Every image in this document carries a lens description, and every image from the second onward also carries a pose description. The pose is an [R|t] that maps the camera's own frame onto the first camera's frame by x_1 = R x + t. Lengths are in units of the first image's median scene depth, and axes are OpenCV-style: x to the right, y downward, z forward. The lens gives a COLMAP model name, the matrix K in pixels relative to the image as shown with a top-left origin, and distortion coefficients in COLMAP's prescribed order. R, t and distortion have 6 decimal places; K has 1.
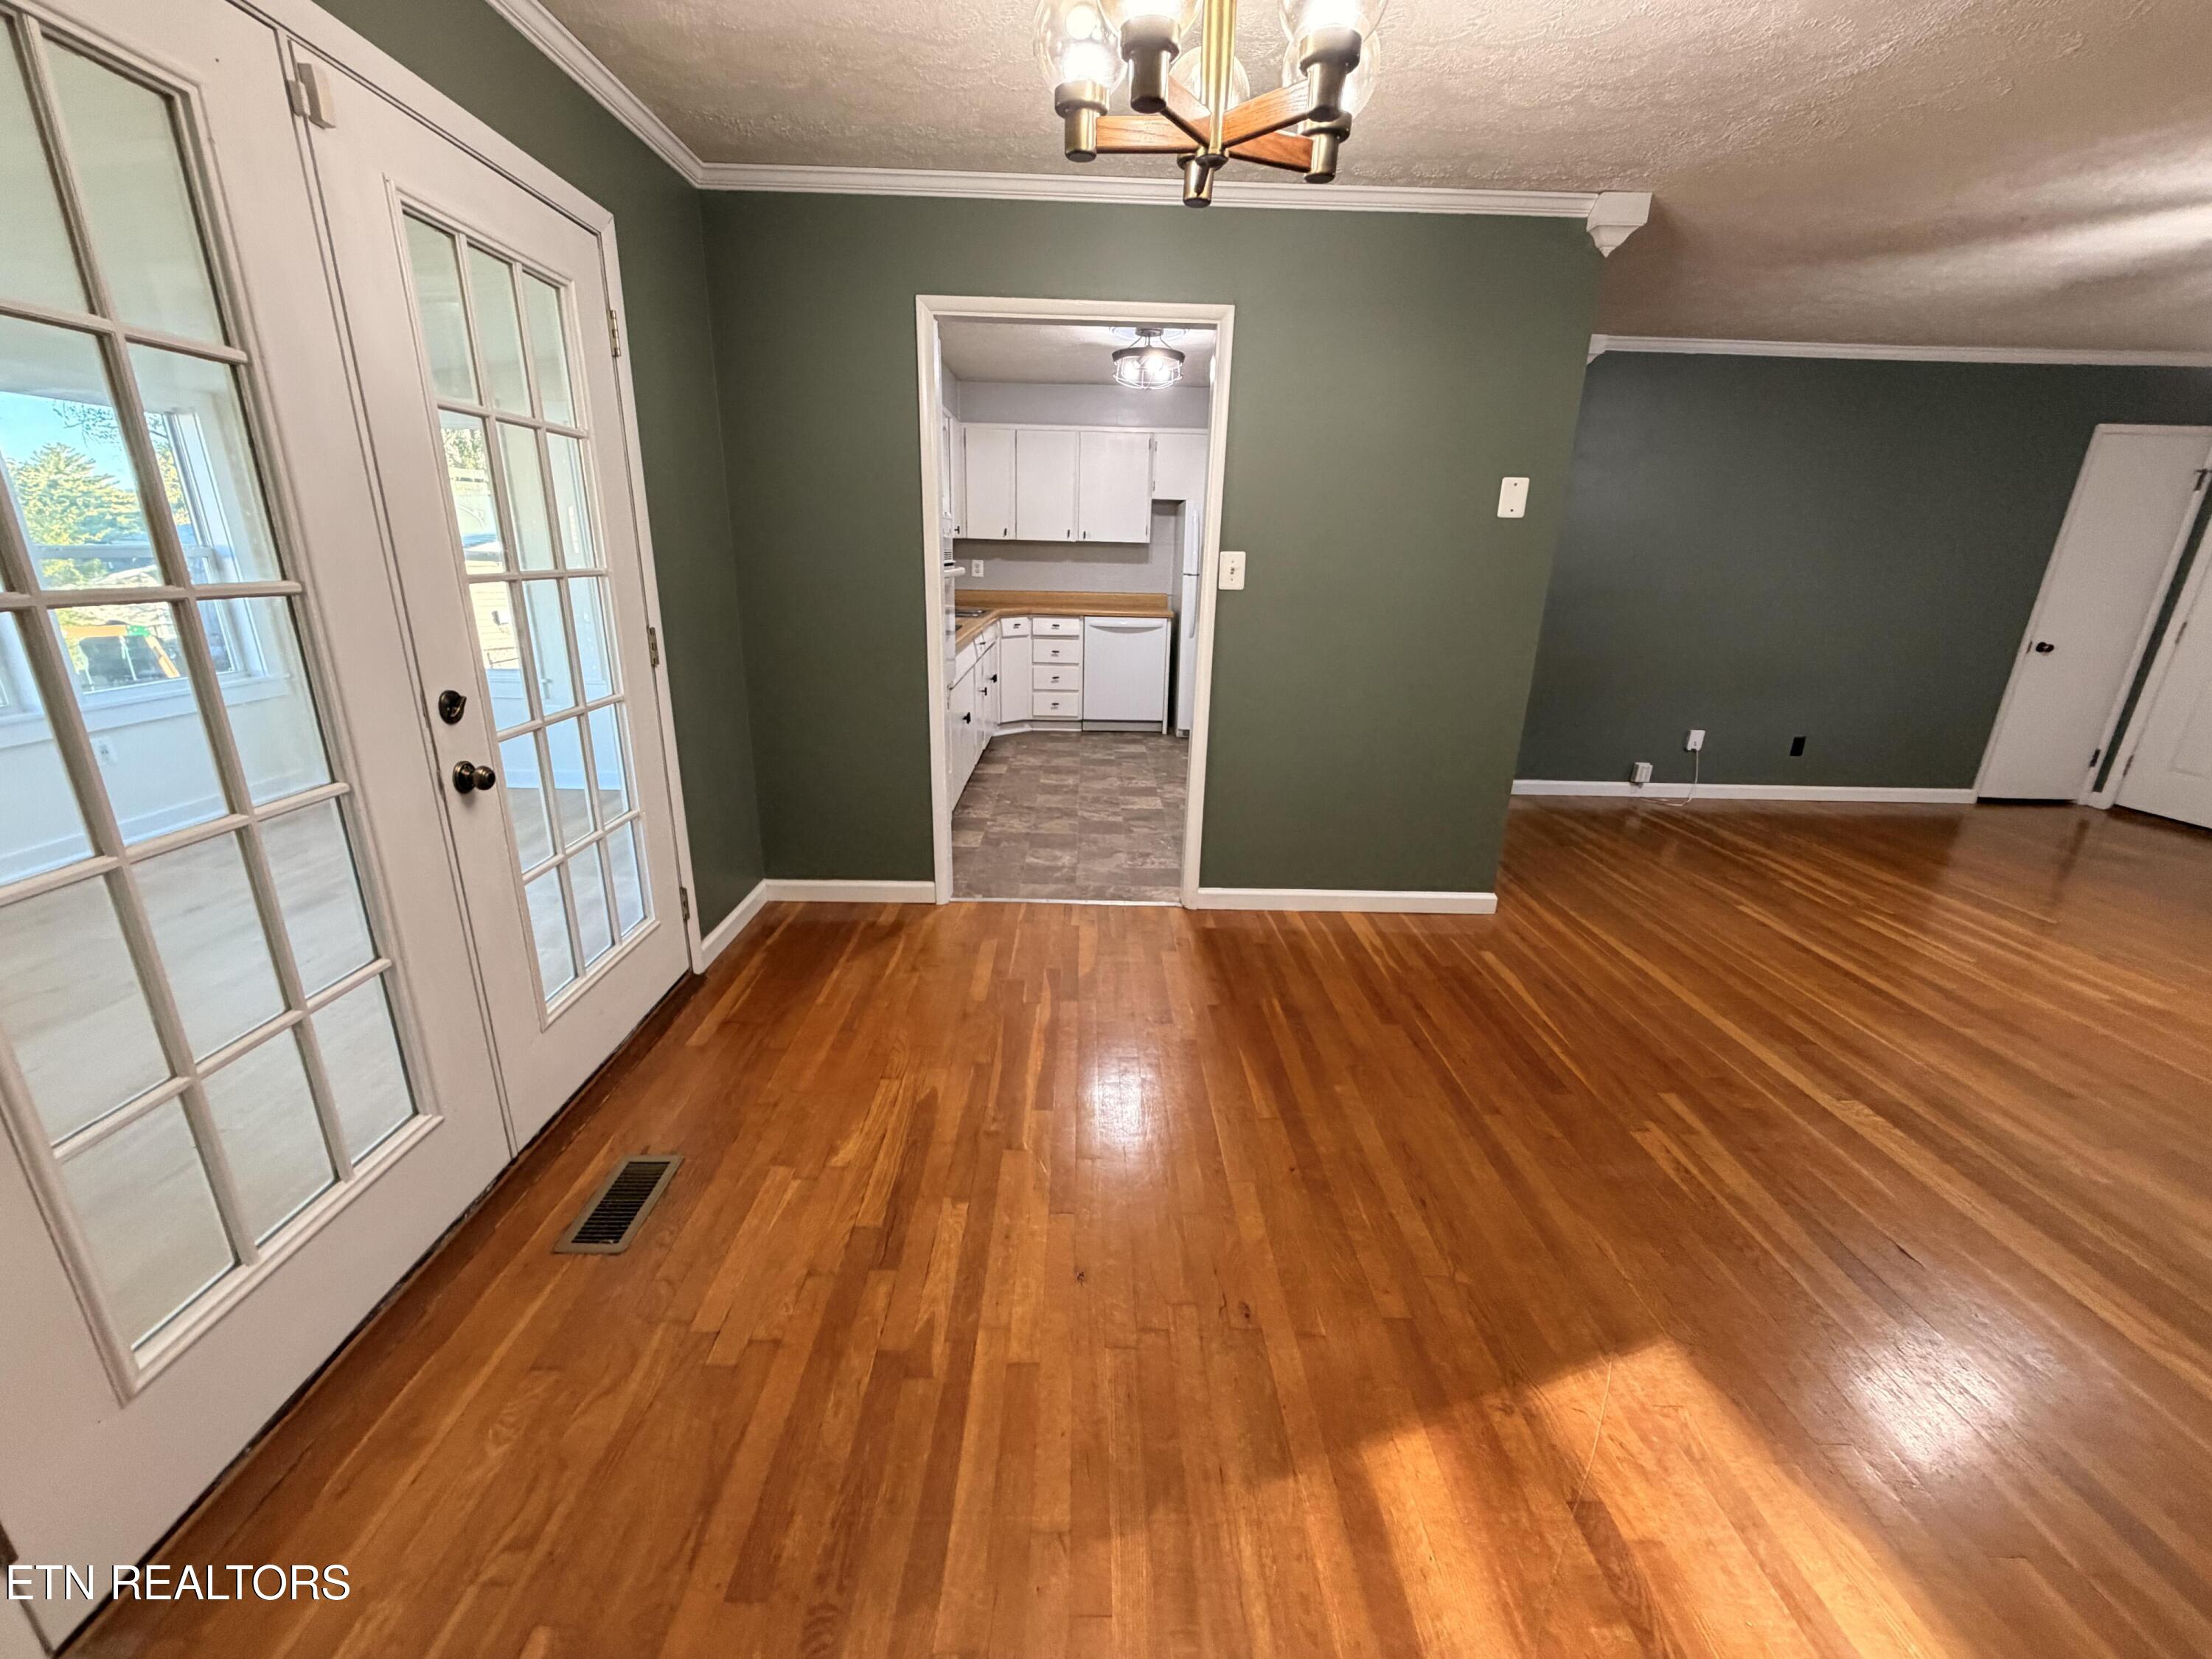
lens RADIAL K [[883.7, 0, 1101.2], [0, 883.7, 830.9], [0, 0, 1]] dist [0.002417, 0.000007]
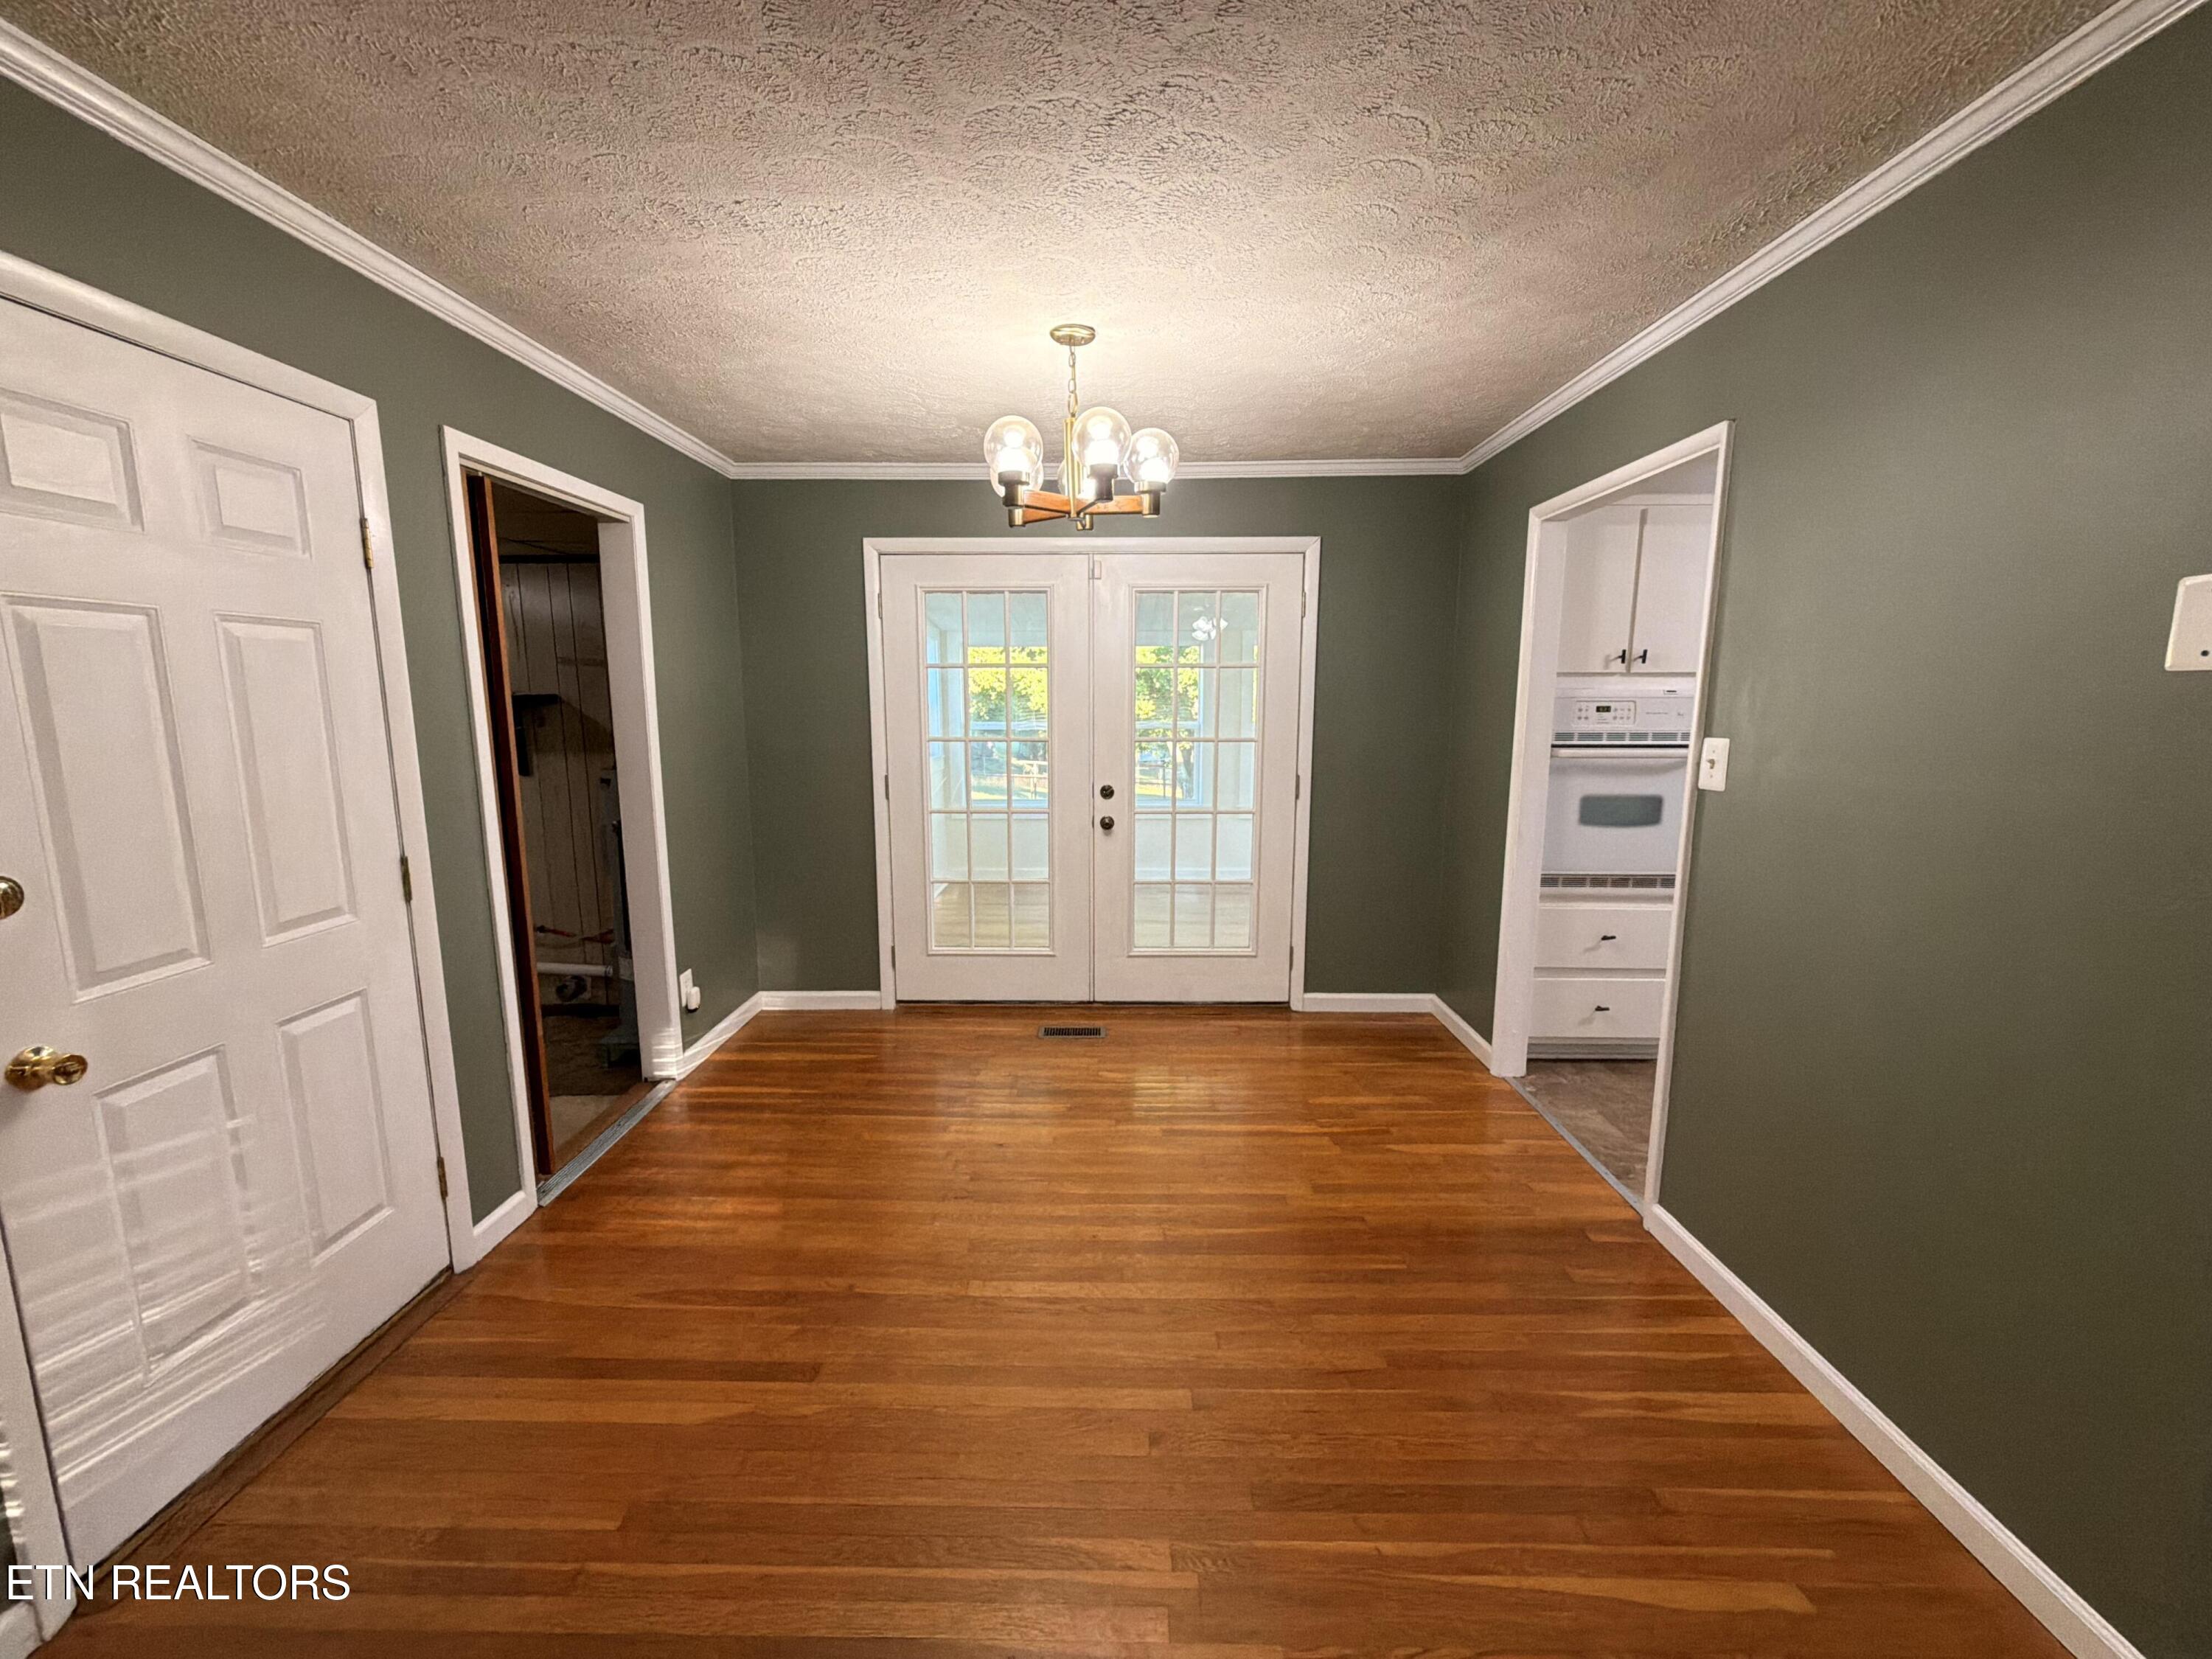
lens RADIAL K [[883.7, 0, 1098.4], [0, 883.7, 830.0], [0, 0, 1]] dist [0.002417, 0.000007]
pose [[-0.036951, 0.126101, -0.991329, 0.677992], [-0.304064, 0.943552, 0.131357, -0.147639], [0.951935, 0.306281, 0.003477, 0.429851]]
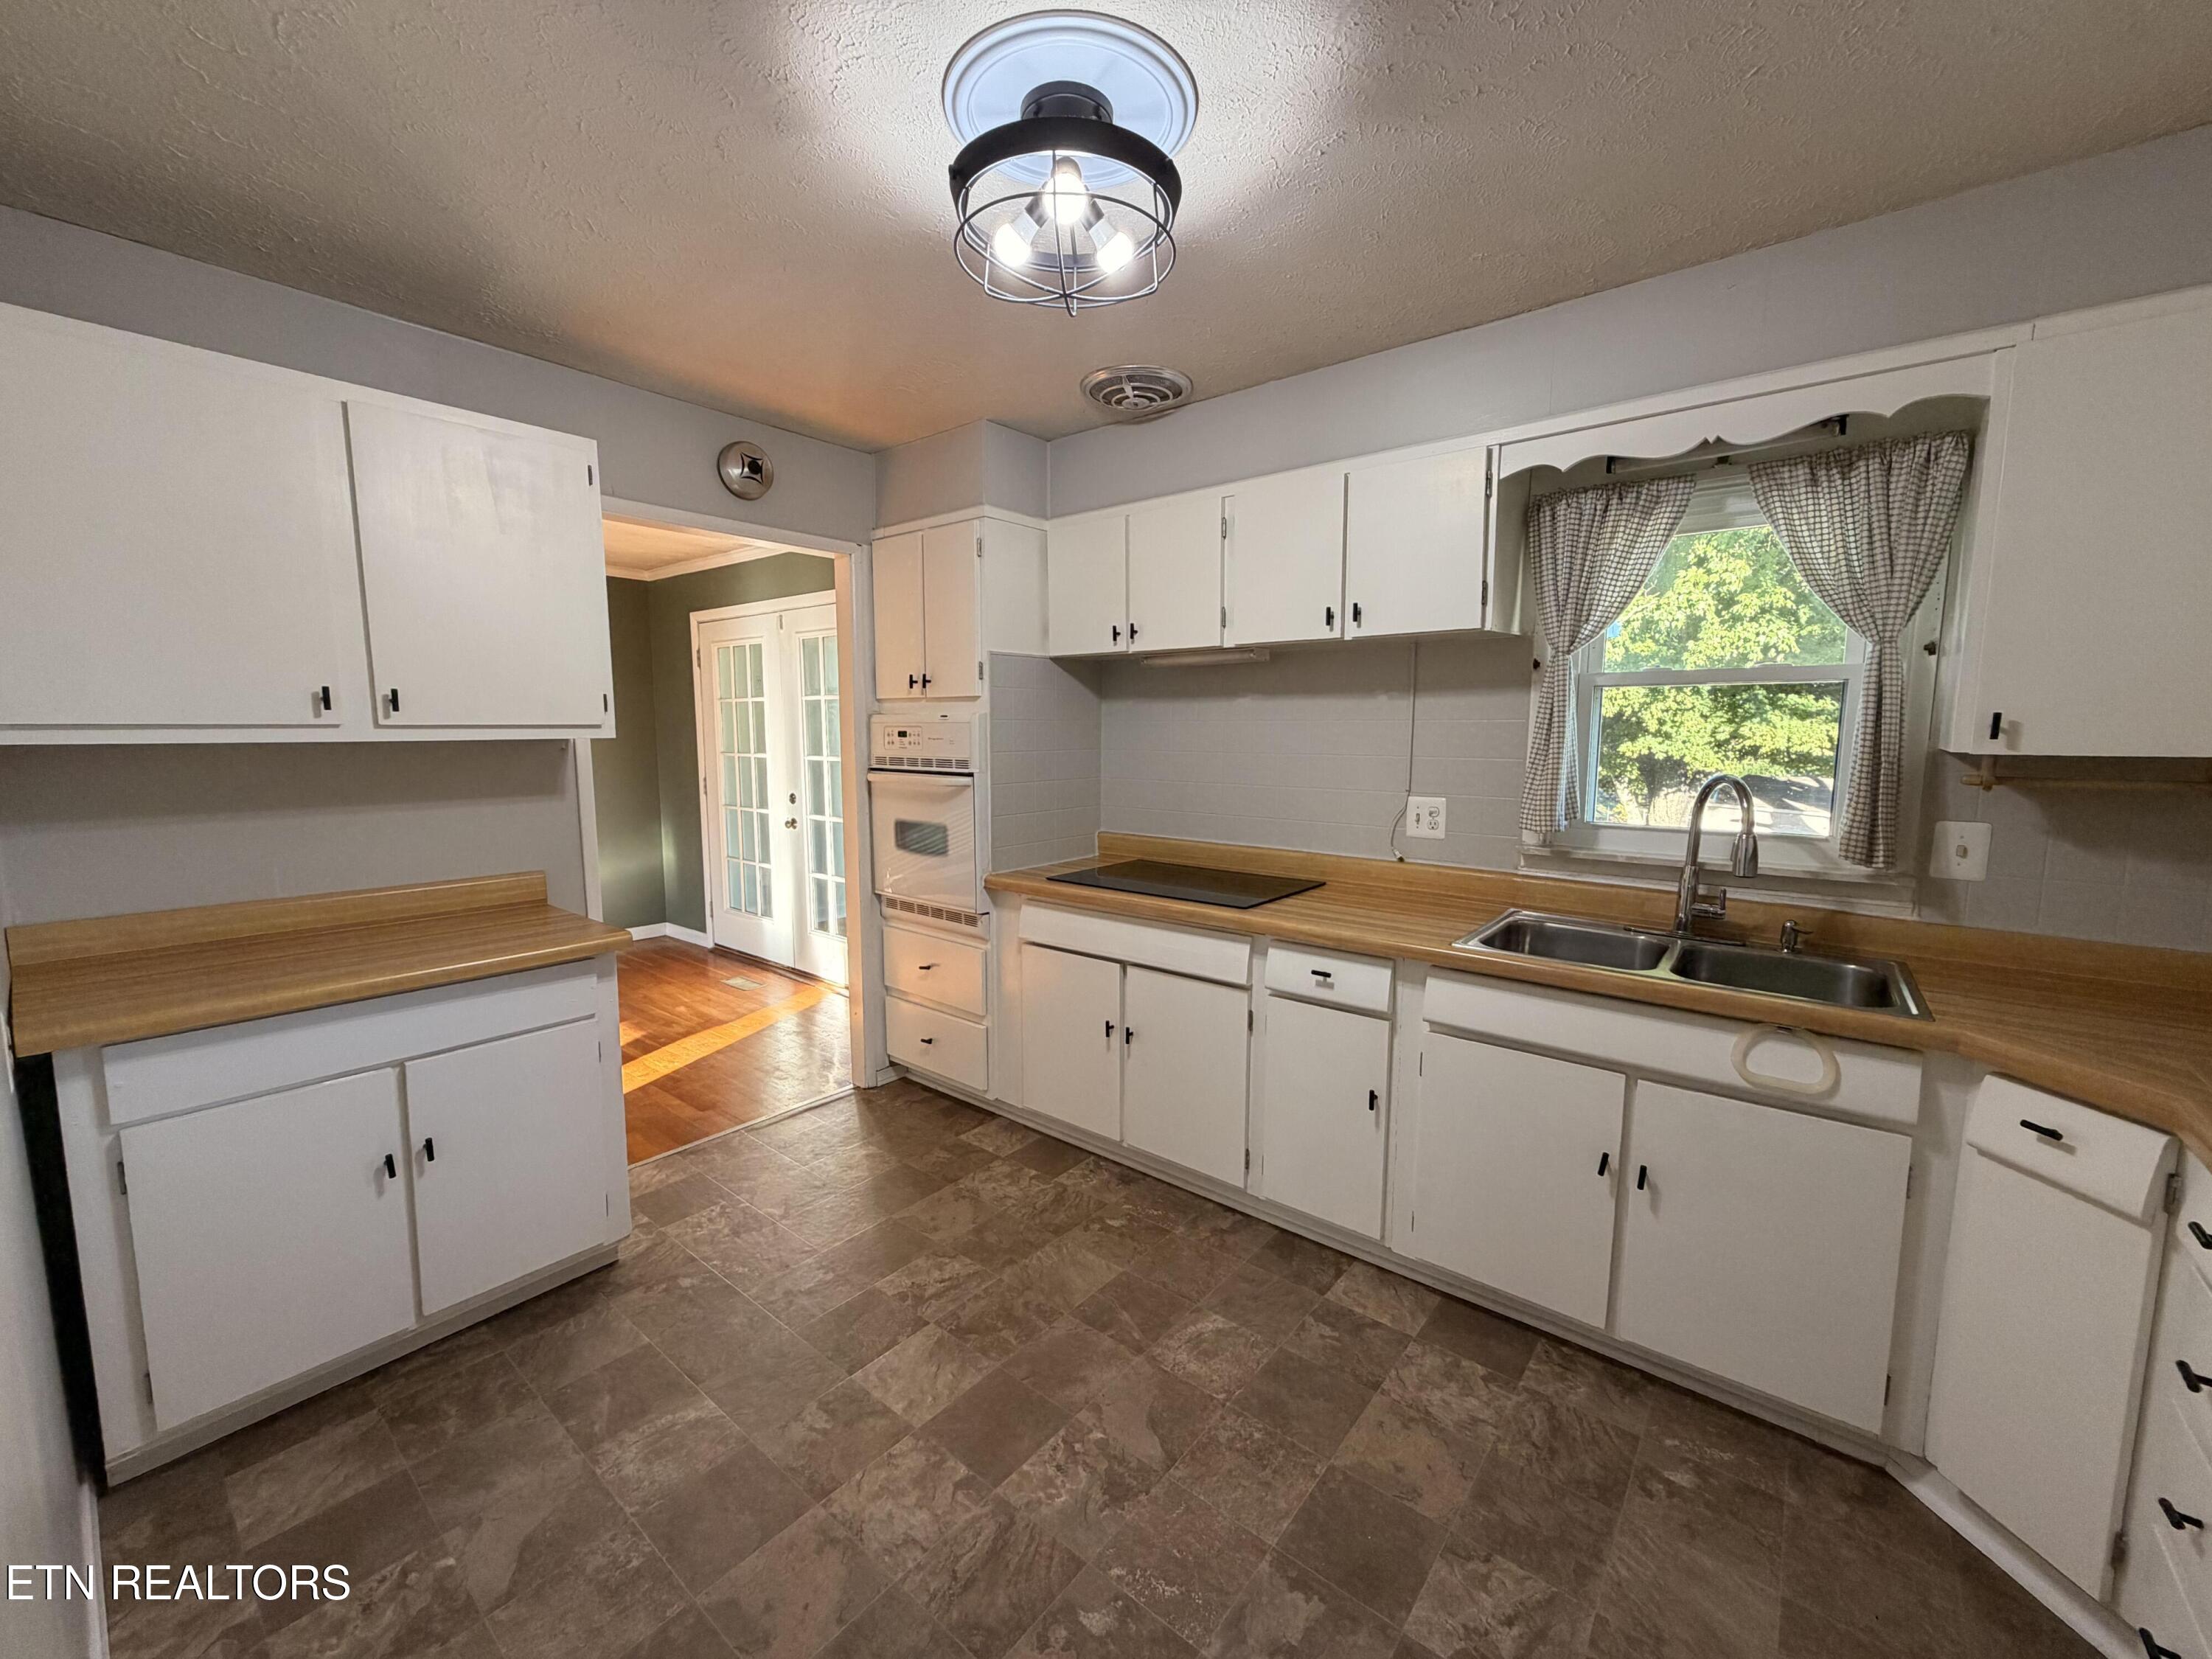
lens RADIAL K [[883.7, 0, 1097.6], [0, 883.7, 830.6], [0, 0, 1]] dist [0.002417, 0.000007]
pose [[-0.648328, 0.061254, -0.758893, 0.348094], [-0.252175, 0.923220, 0.289953, -0.485060], [0.718386, 0.379359, -0.583103, 1.475294]]
